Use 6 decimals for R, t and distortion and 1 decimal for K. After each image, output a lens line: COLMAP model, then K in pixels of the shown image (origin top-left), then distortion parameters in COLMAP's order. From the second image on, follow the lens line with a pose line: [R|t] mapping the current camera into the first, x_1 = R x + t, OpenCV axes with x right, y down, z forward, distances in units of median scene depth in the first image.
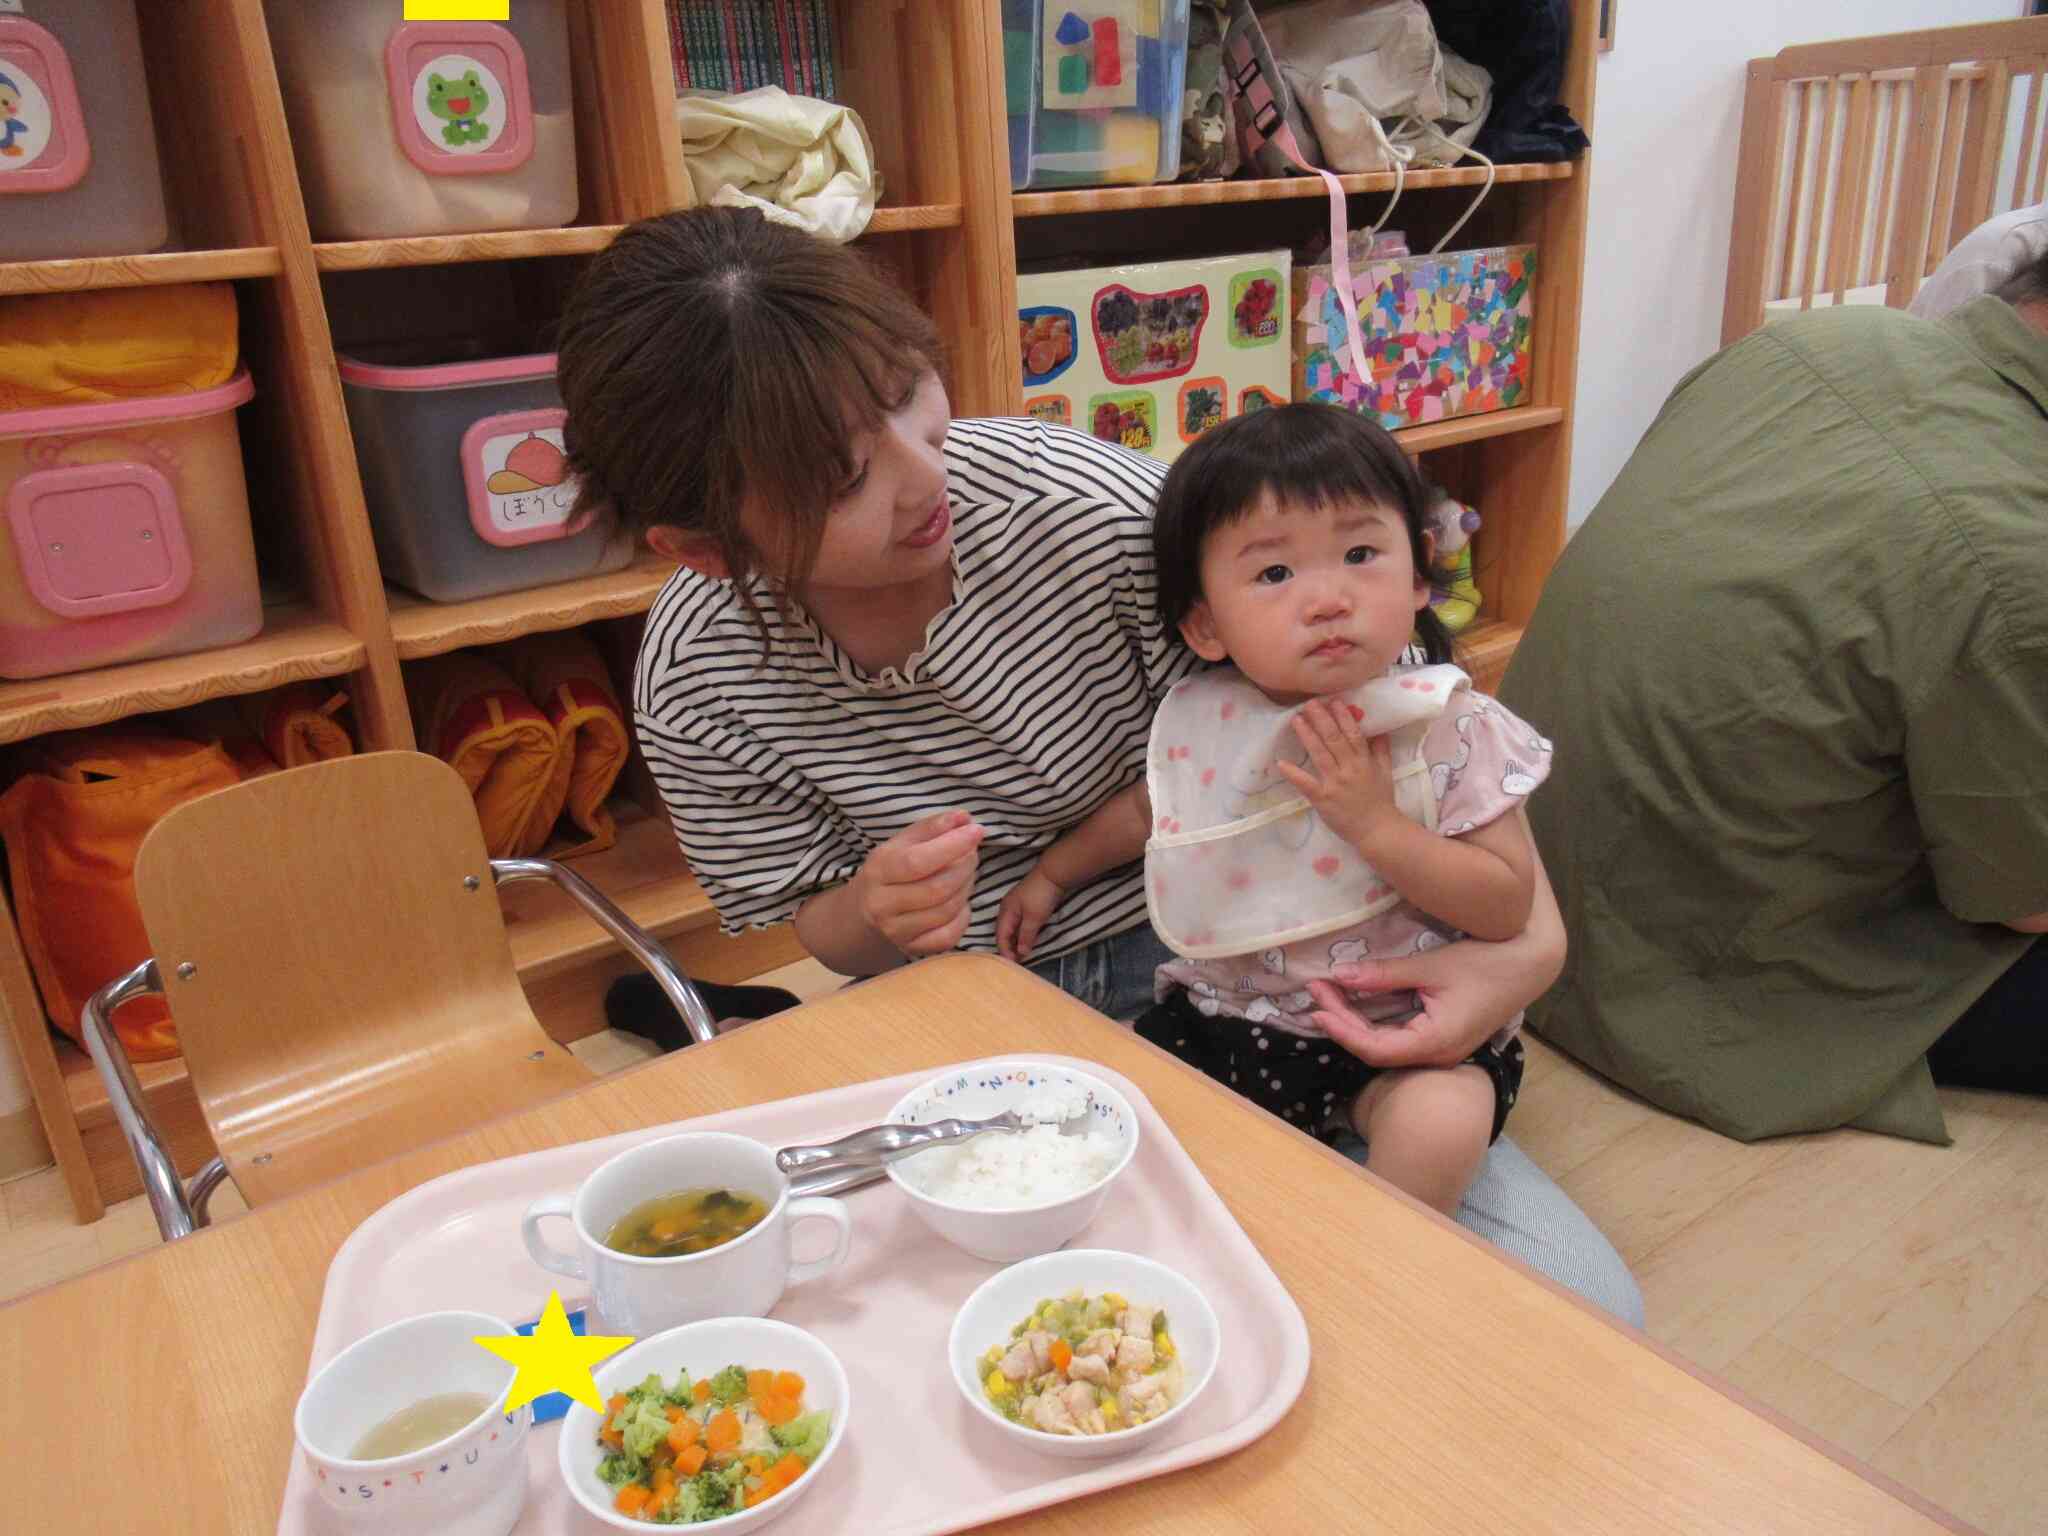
lens RADIAL K [[1496.4, 0, 1023.9], [0, 1496.4, 769.1], [0, 0, 1]] dist [-0.023963, -0.000652]
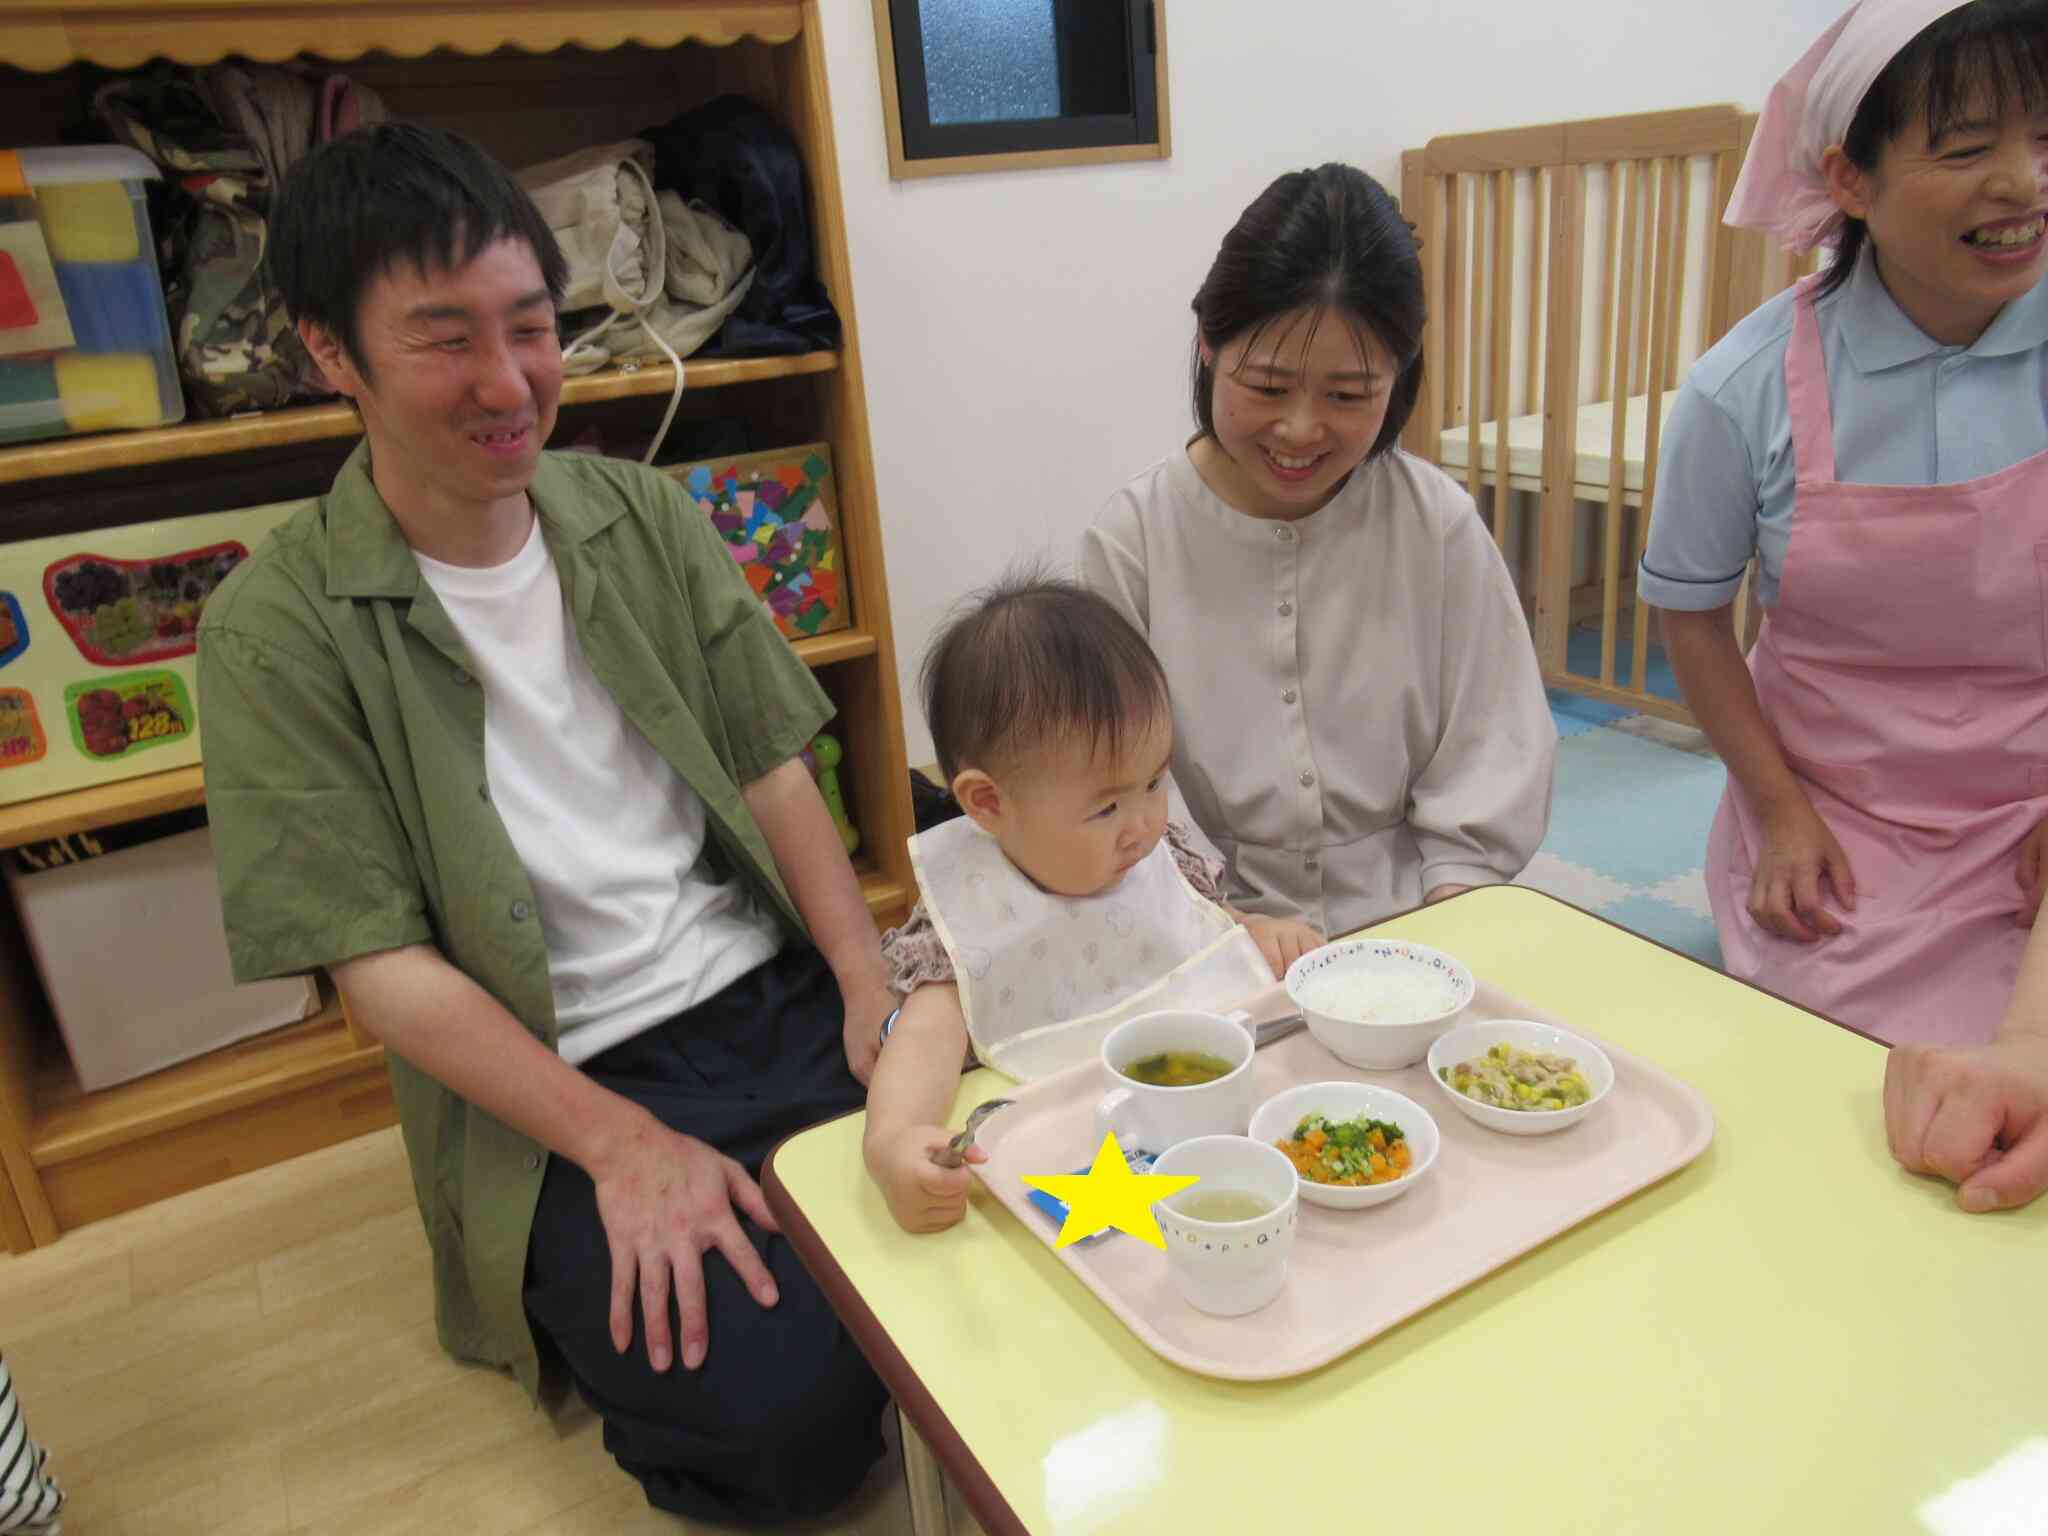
lens RADIAL K [[1496.4, 0, 1026.0], [0, 1496.4, 763.9], [0, 0, 1]] dist [-0.023963, -0.000652]
pose [[0.993024, 0.023648, -0.115515, 0.583210], [-0.023858, 0.999715, -0.000442, -0.186887], [0.115471, 0.003195, 0.993306, 0.201567]]
